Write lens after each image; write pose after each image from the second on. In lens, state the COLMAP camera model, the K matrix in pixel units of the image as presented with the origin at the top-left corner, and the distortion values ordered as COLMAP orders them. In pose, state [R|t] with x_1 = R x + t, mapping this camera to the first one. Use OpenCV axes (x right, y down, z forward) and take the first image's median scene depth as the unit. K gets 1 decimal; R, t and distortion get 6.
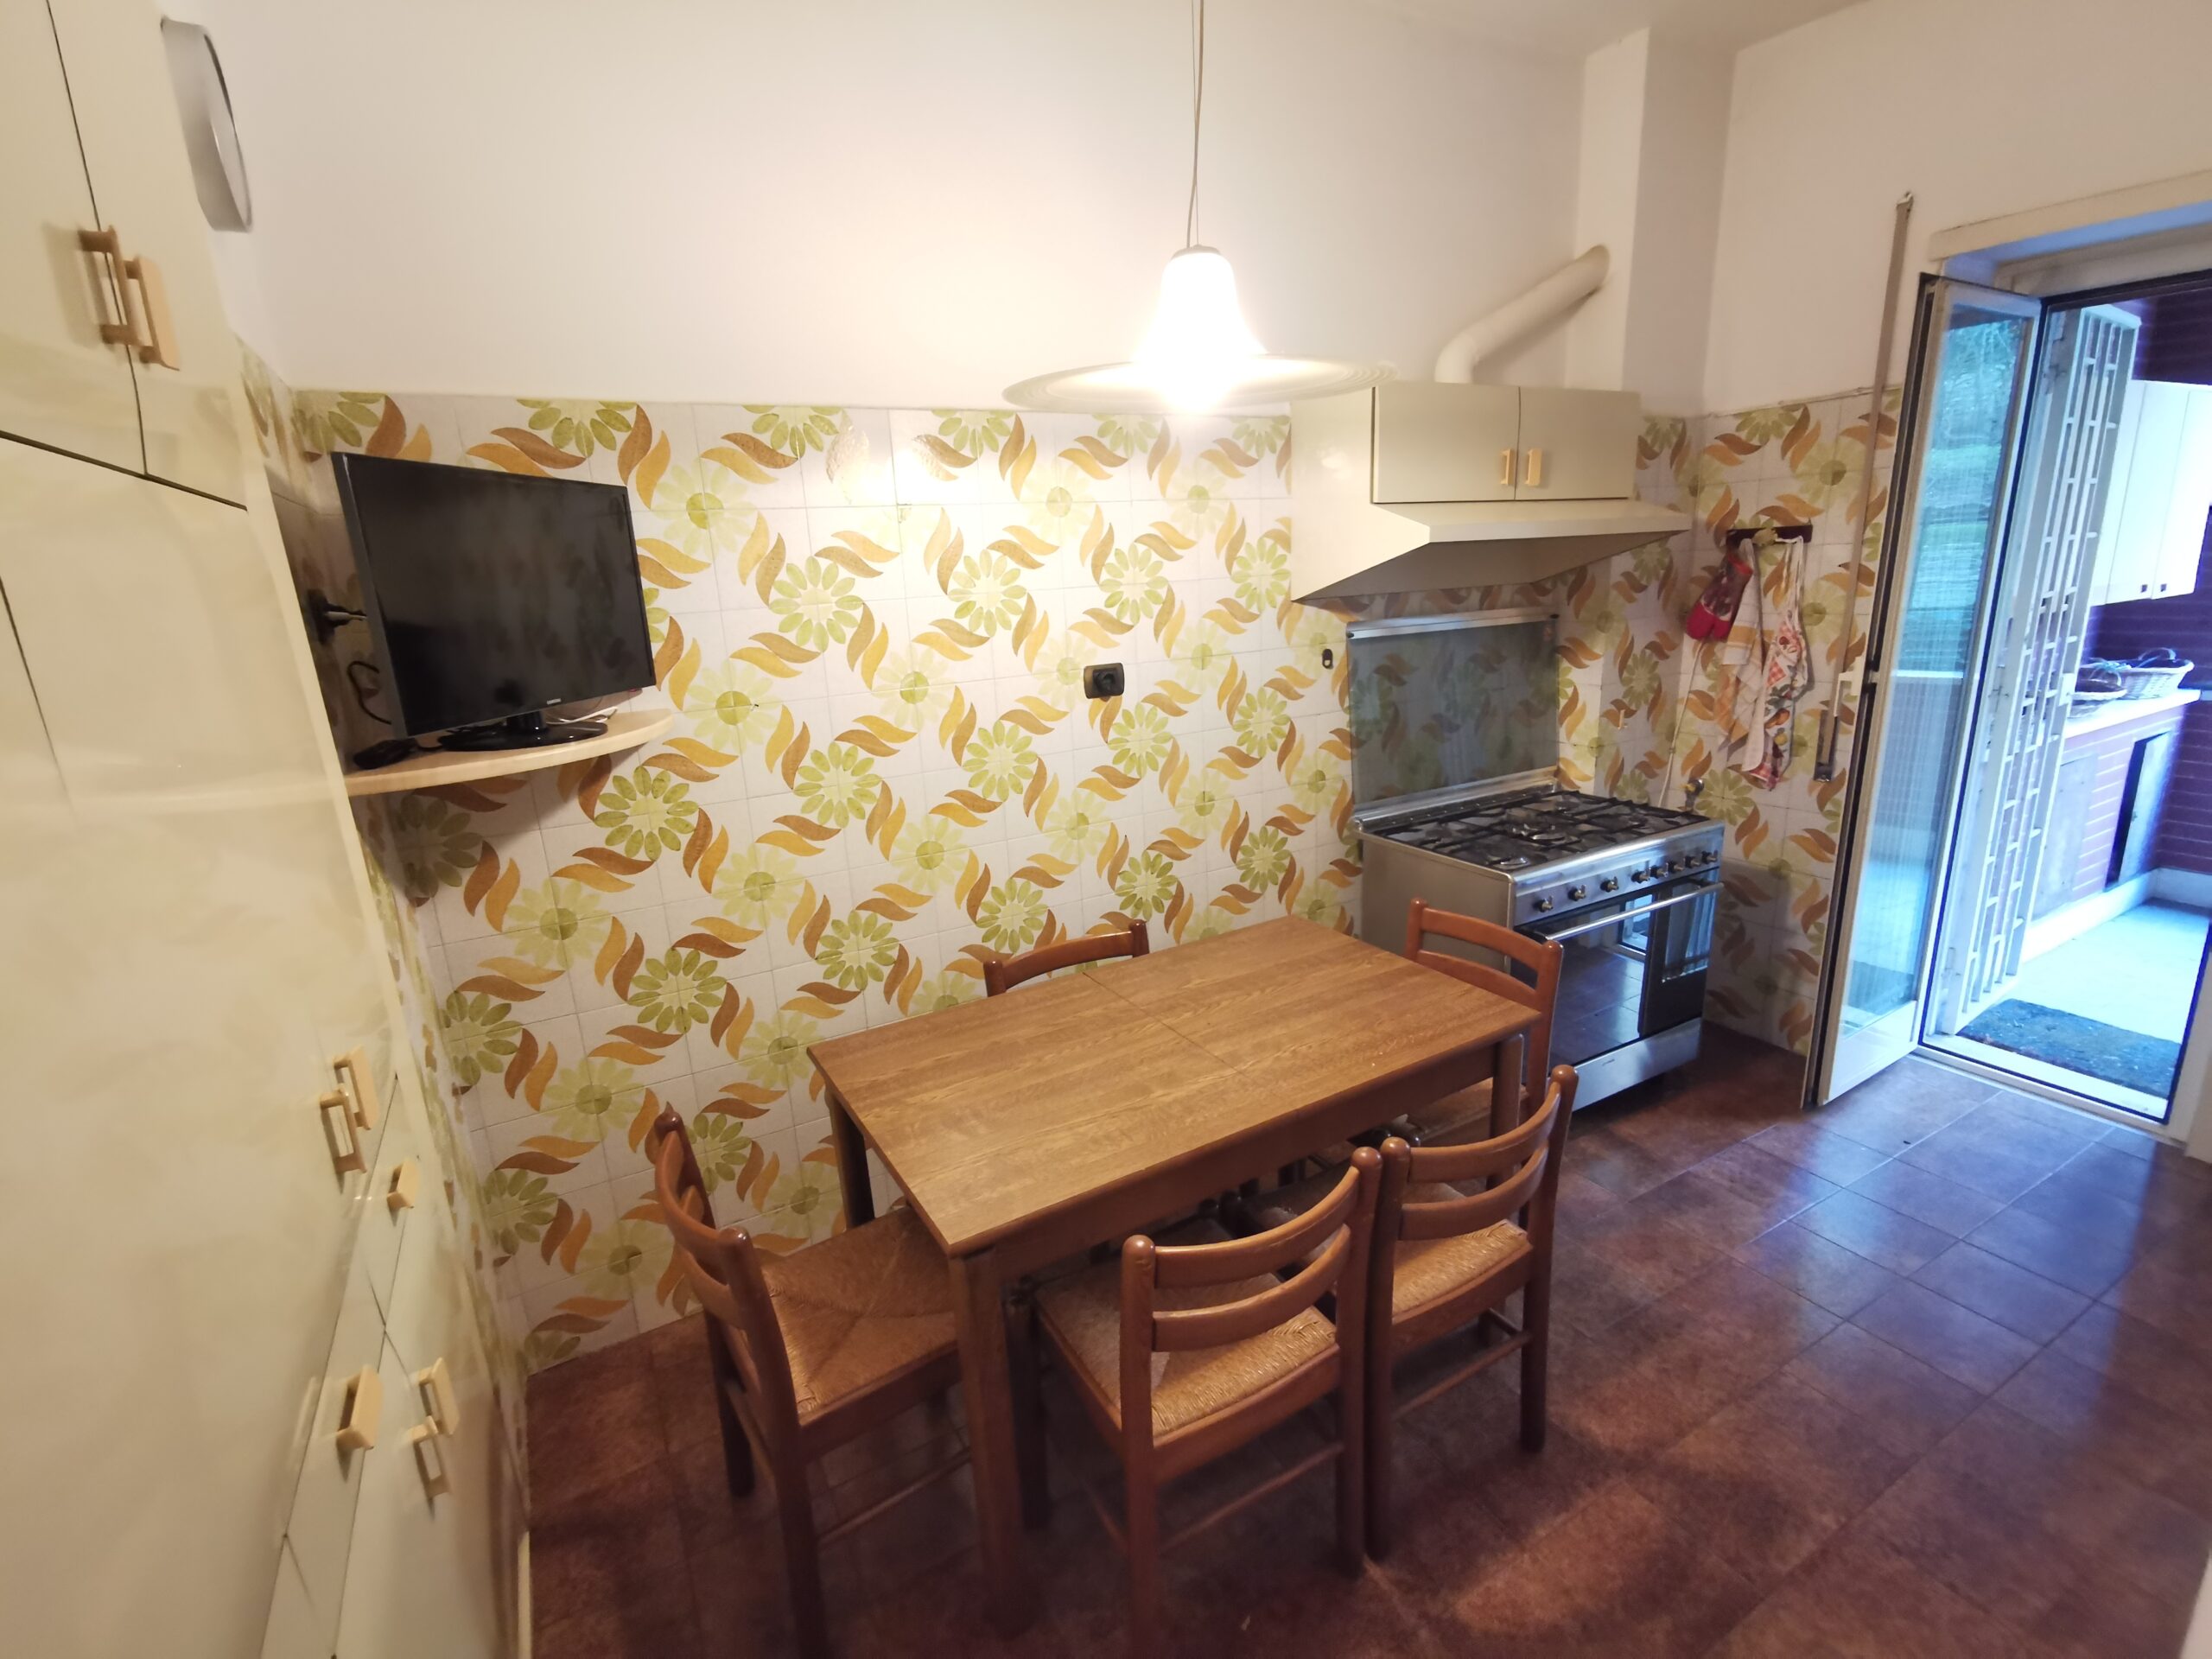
lens RADIAL K [[1014.2, 0, 1109.1], [0, 1014.2, 824.3], [0, 0, 1]] dist [0.011418, -0.003766]
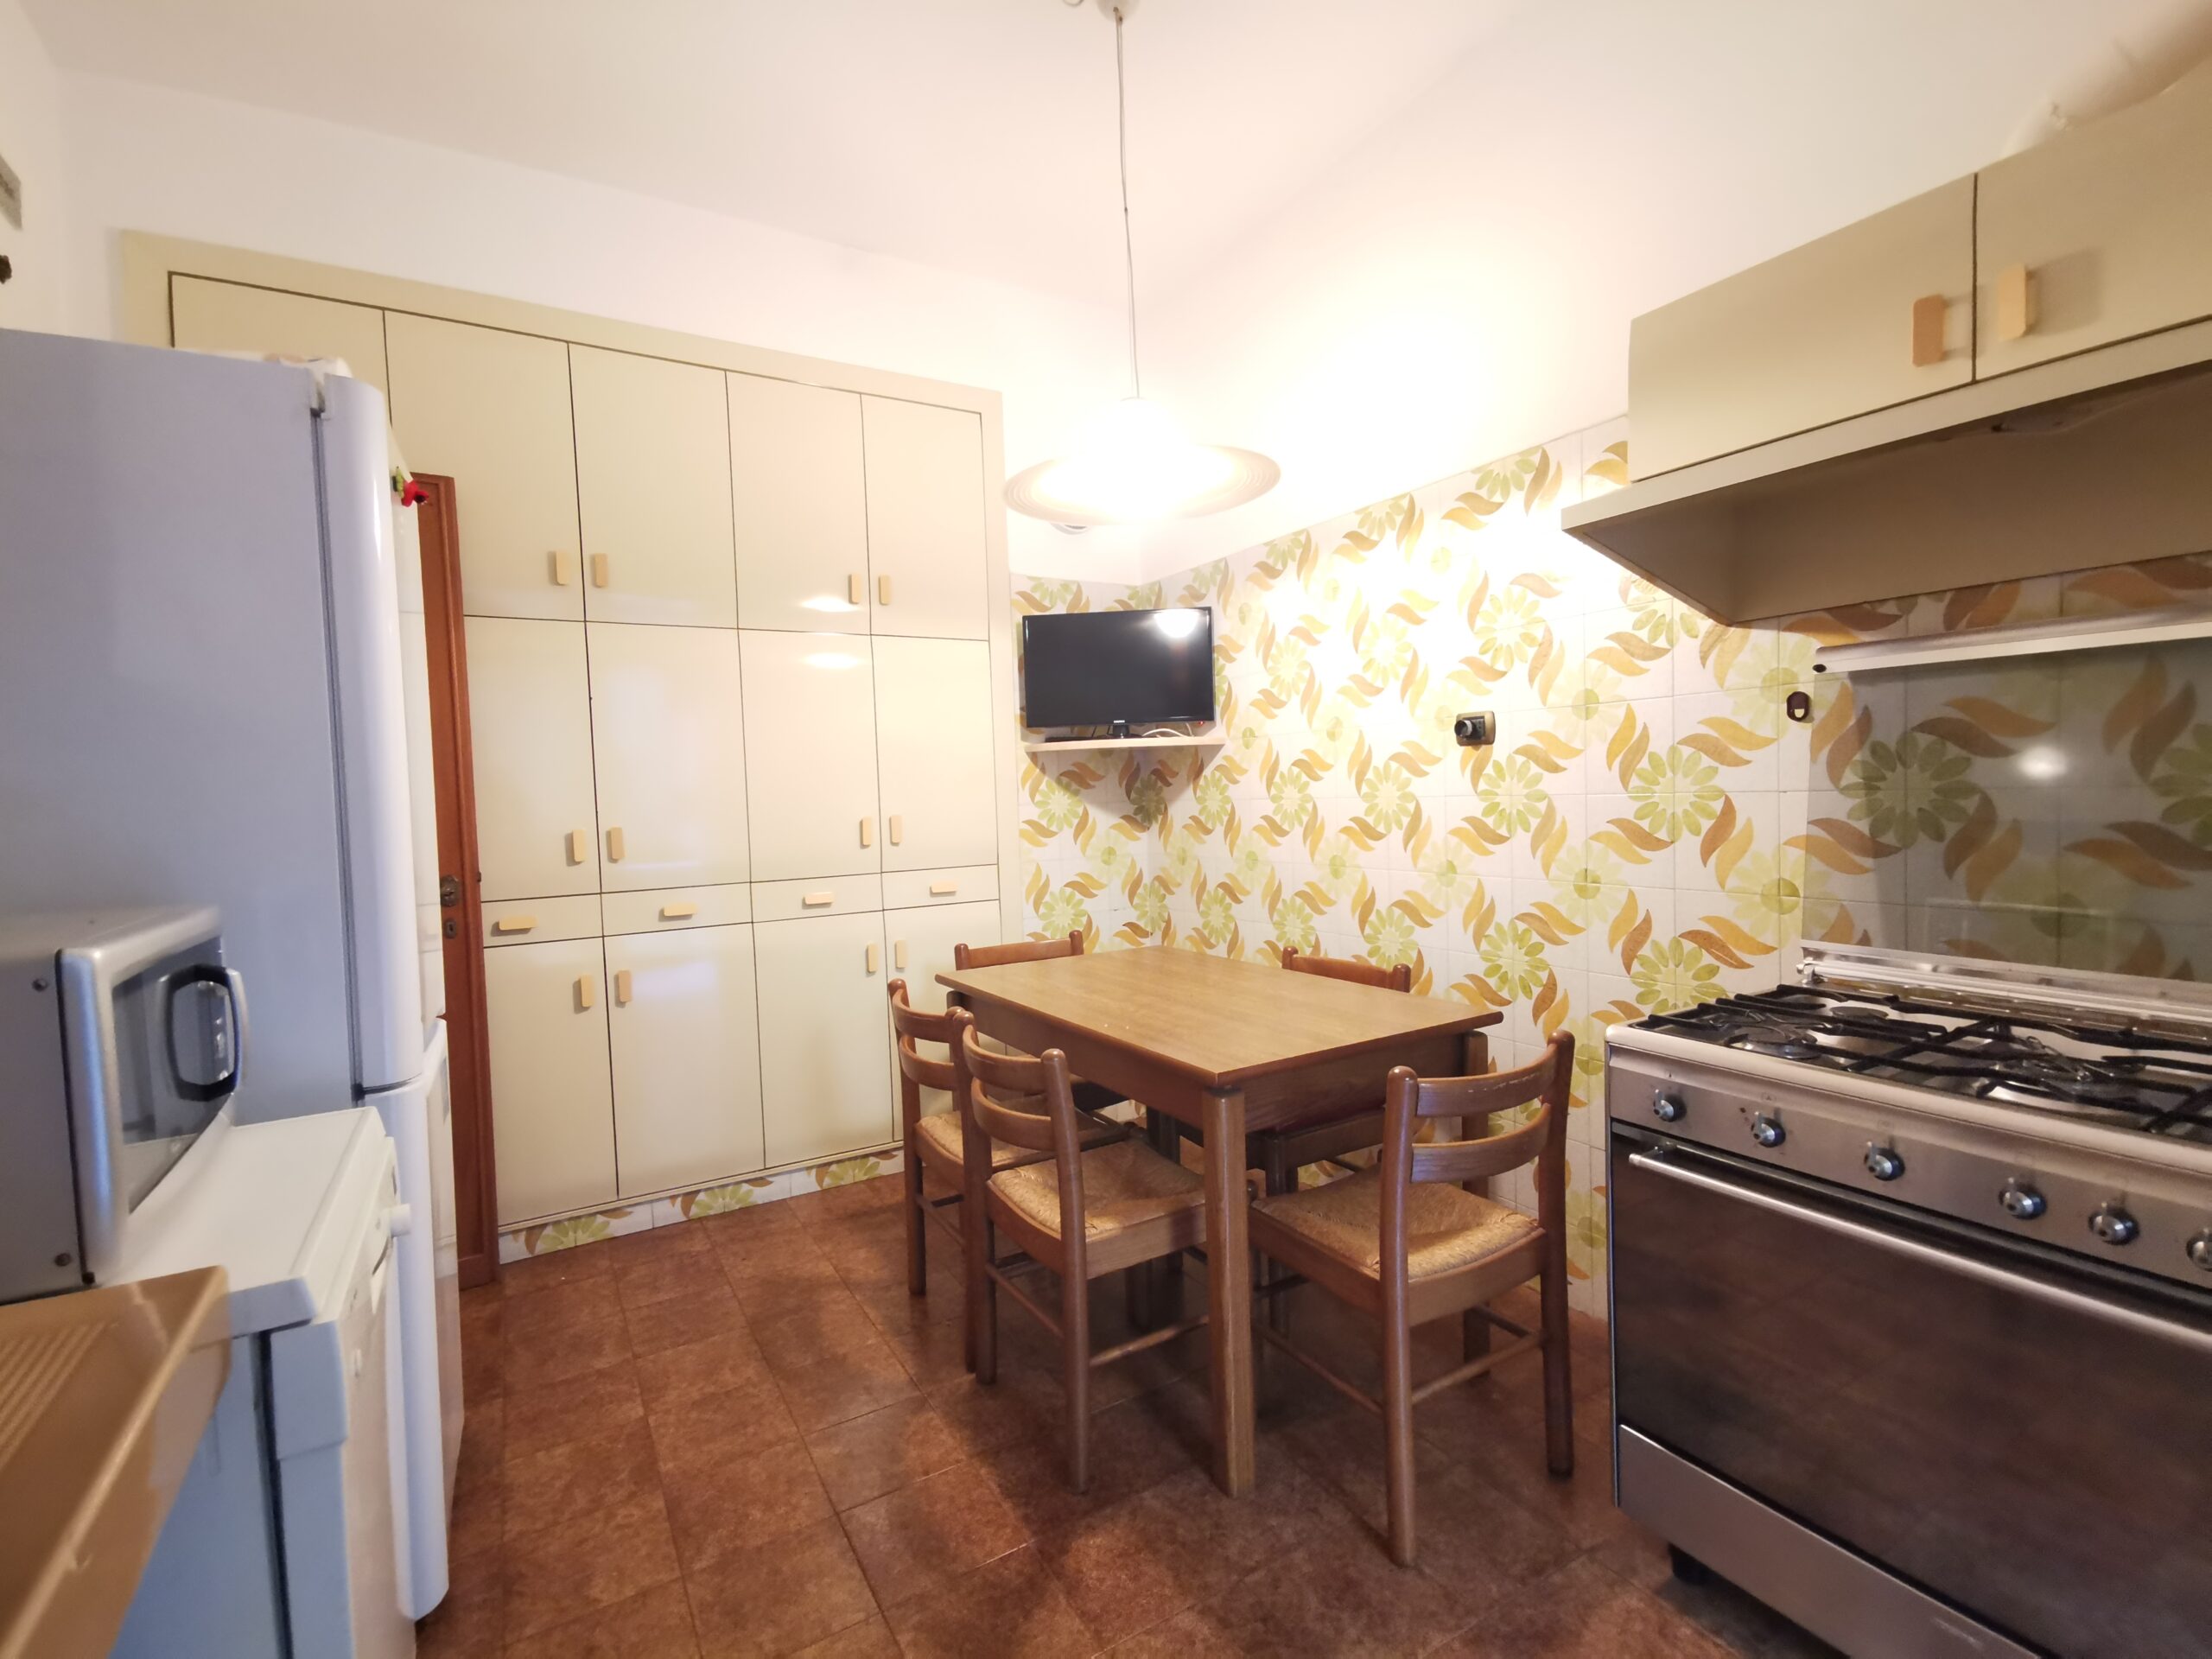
lens RADIAL K [[1014.2, 0, 1117.5], [0, 1014.2, 823.9], [0, 0, 1]] dist [0.011418, -0.003766]
pose [[0.030546, 0.084861, -0.995924, 0.906443], [-0.214447, 0.973744, 0.076393, -0.049833], [0.976258, 0.211239, 0.047942, 0.595694]]
